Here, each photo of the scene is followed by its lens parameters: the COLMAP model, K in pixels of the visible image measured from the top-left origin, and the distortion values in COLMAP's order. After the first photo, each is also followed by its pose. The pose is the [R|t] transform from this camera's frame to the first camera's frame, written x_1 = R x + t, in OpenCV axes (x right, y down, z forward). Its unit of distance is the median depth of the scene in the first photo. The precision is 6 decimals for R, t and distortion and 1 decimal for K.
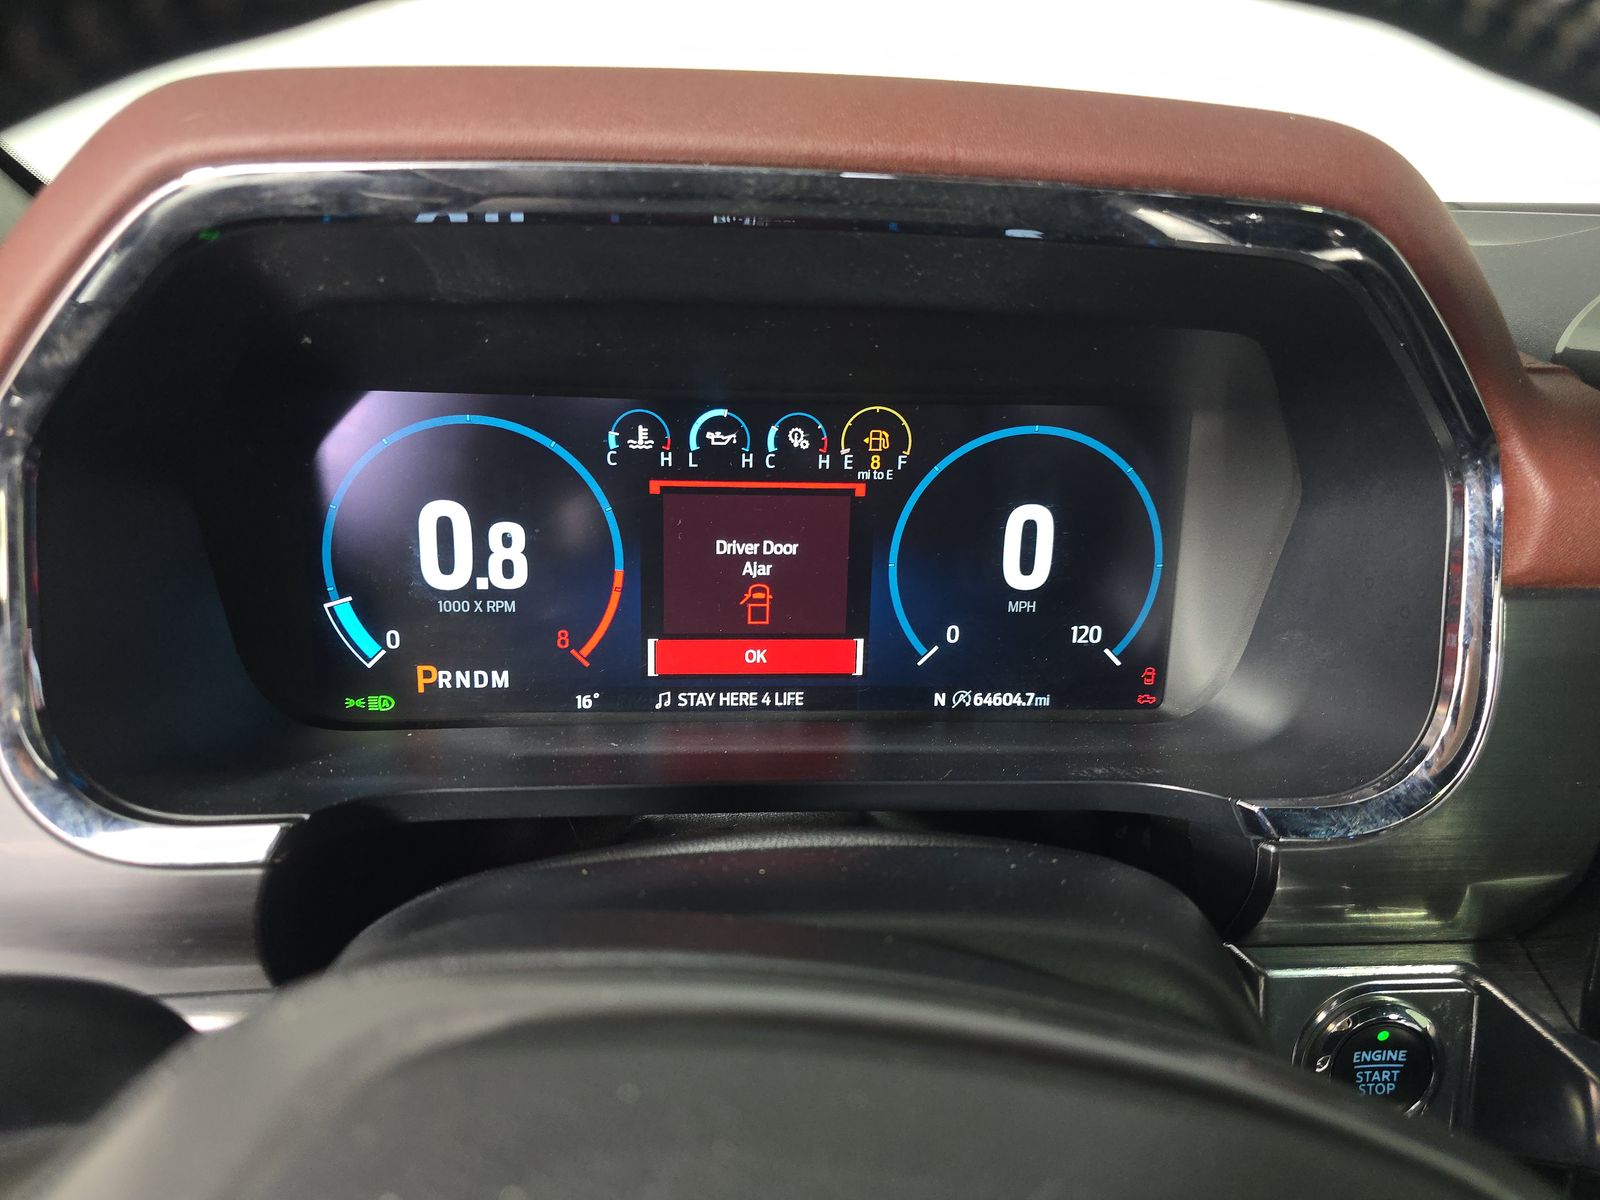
lens RADIAL K [[1081.9, 0, 799.3], [0, 1081.9, 596.8], [0, 0, 1]] dist [0.039196, -0.037886]
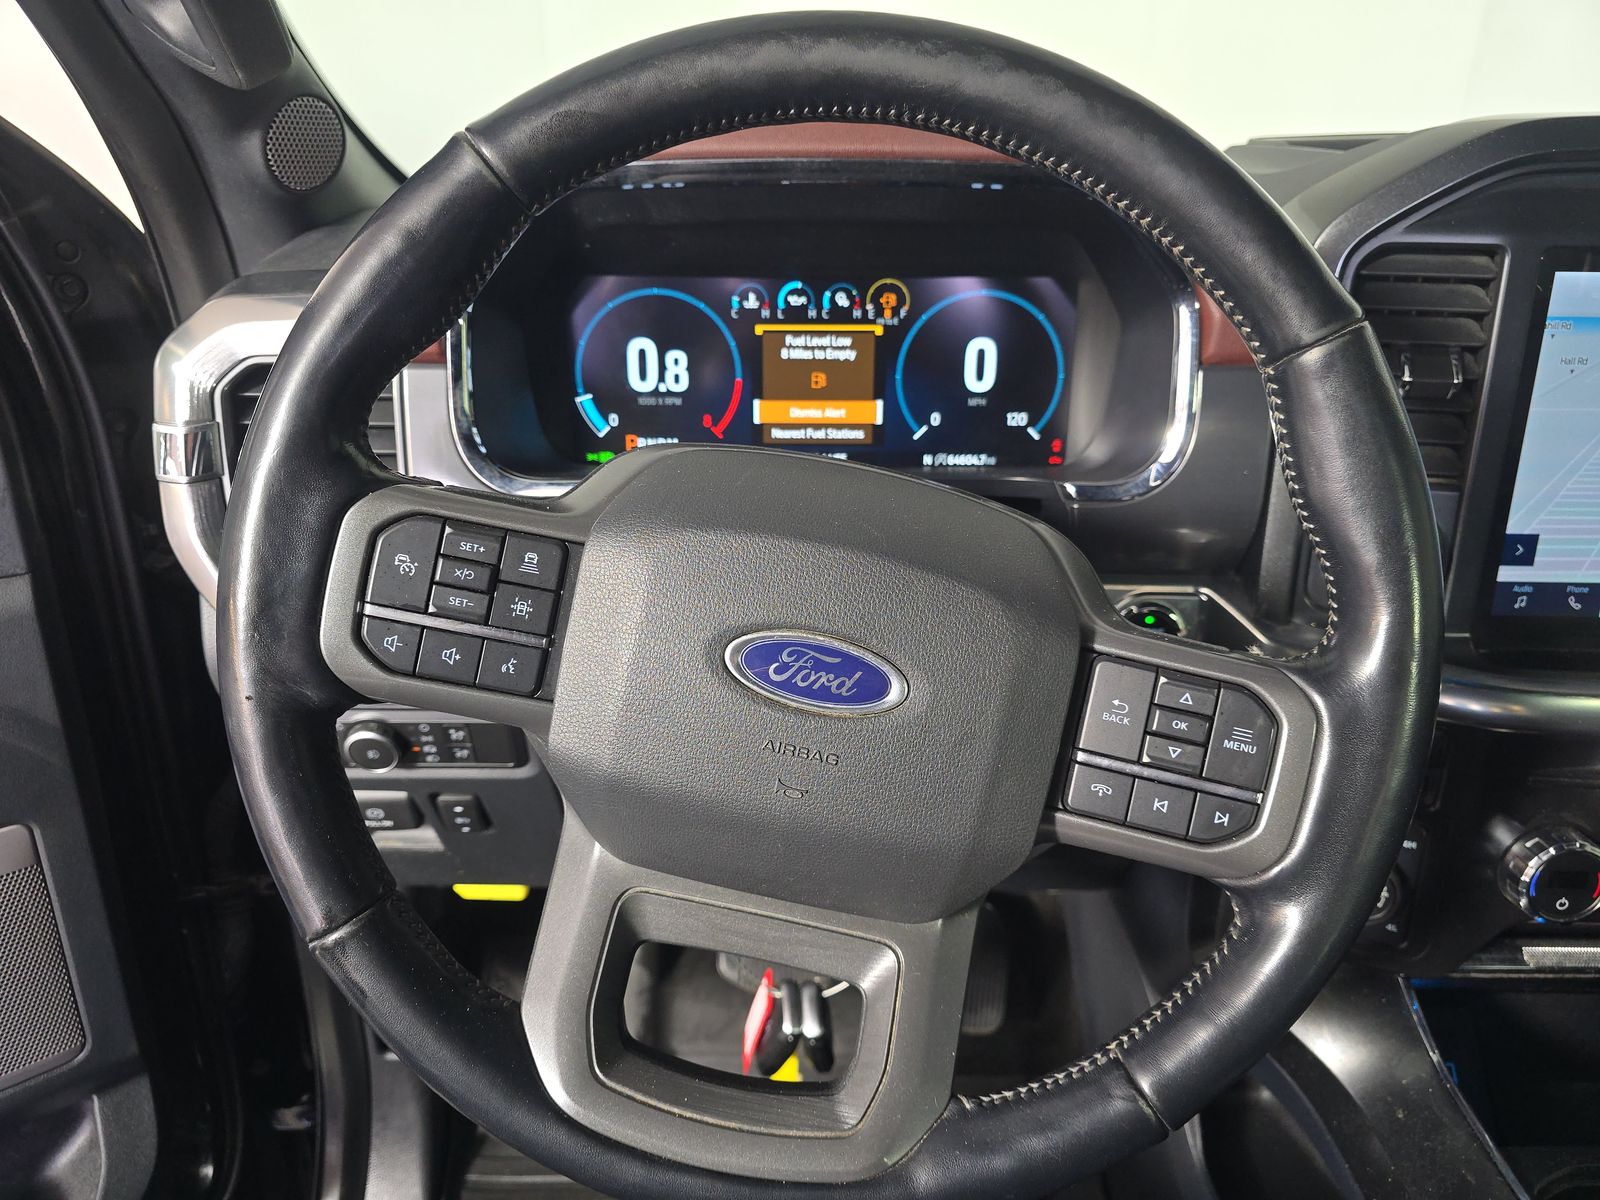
lens RADIAL K [[1081.9, 0, 795.4], [0, 1081.9, 599.2], [0, 0, 1]] dist [0.039196, -0.037886]
pose [[0.993481, 0.014522, -0.113068, 0.125807], [-0.005699, 0.996940, 0.077965, 0.191458], [0.113854, -0.076813, 0.990524, -0.742199]]
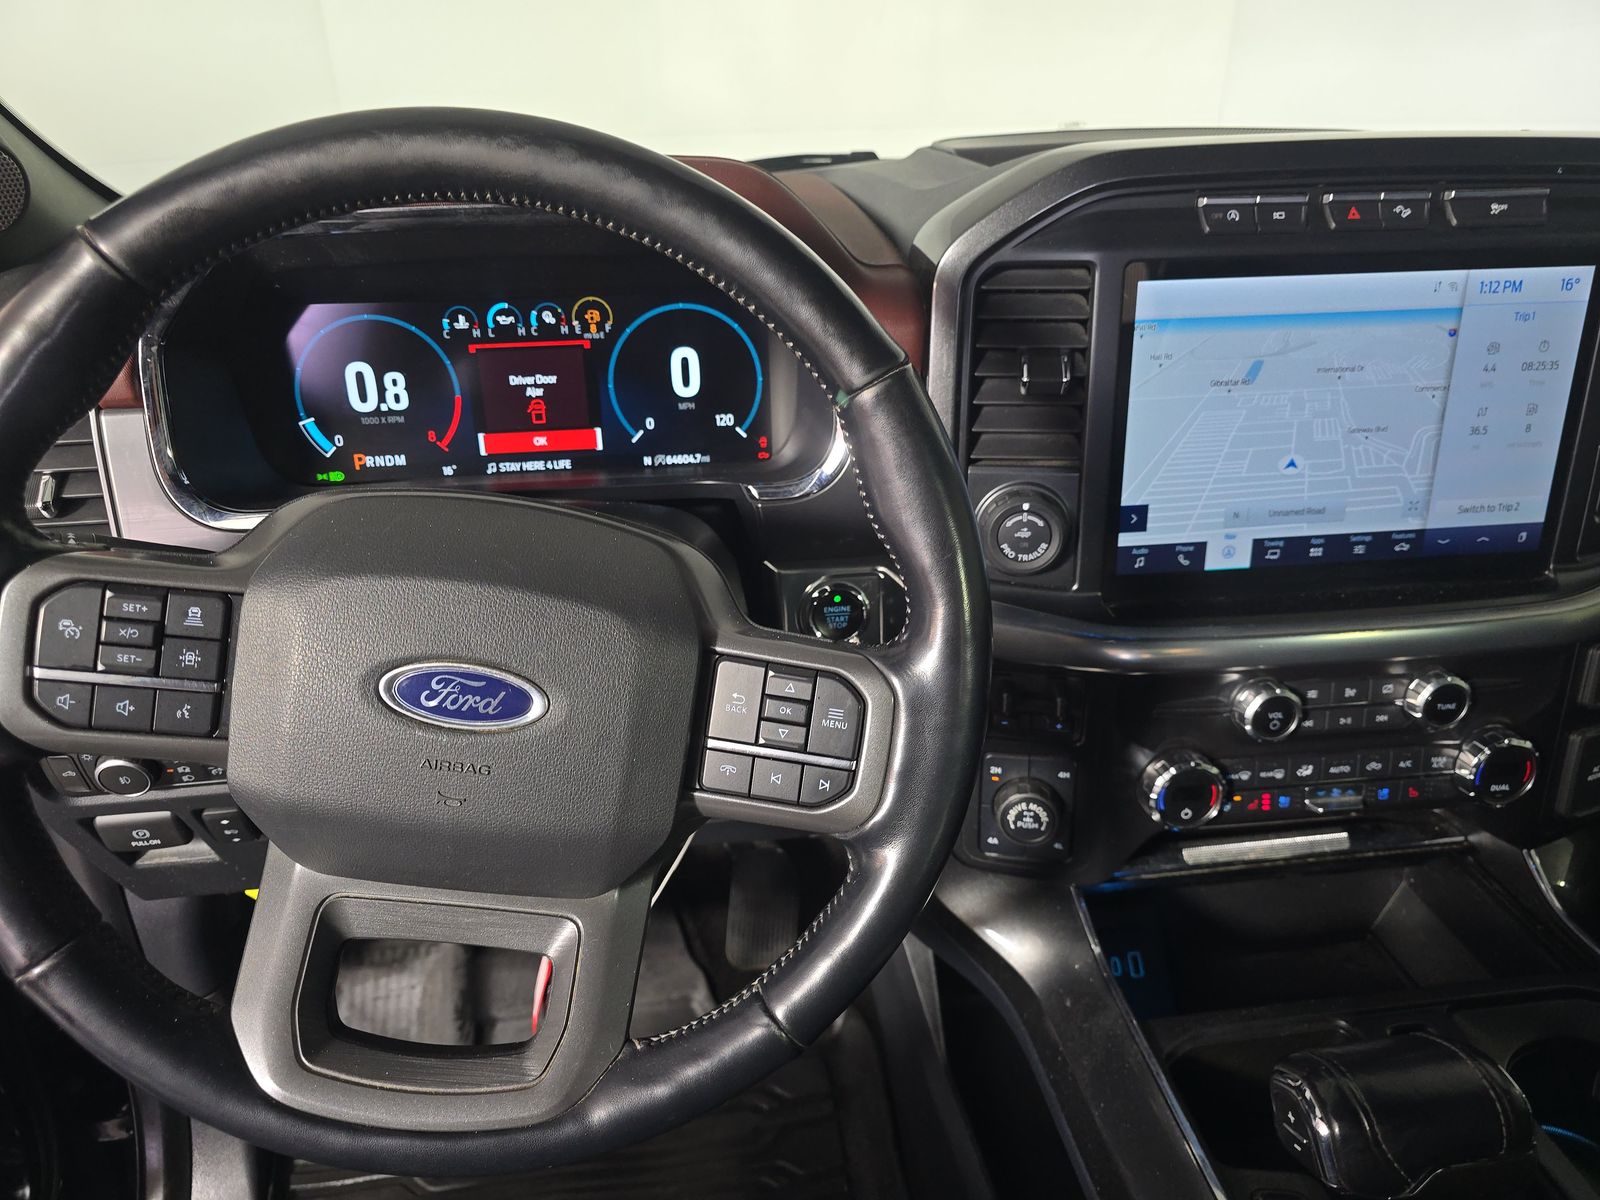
lens RADIAL K [[1081.9, 0, 791.3], [0, 1081.9, 597.9], [0, 0, 1]] dist [0.039196, -0.037886]
pose [[0.998402, -0.056436, 0.003007, 0.372623], [0.055594, 0.990293, 0.127393, 0.110856], [-0.010168, -0.127022, 0.991848, -0.875936]]
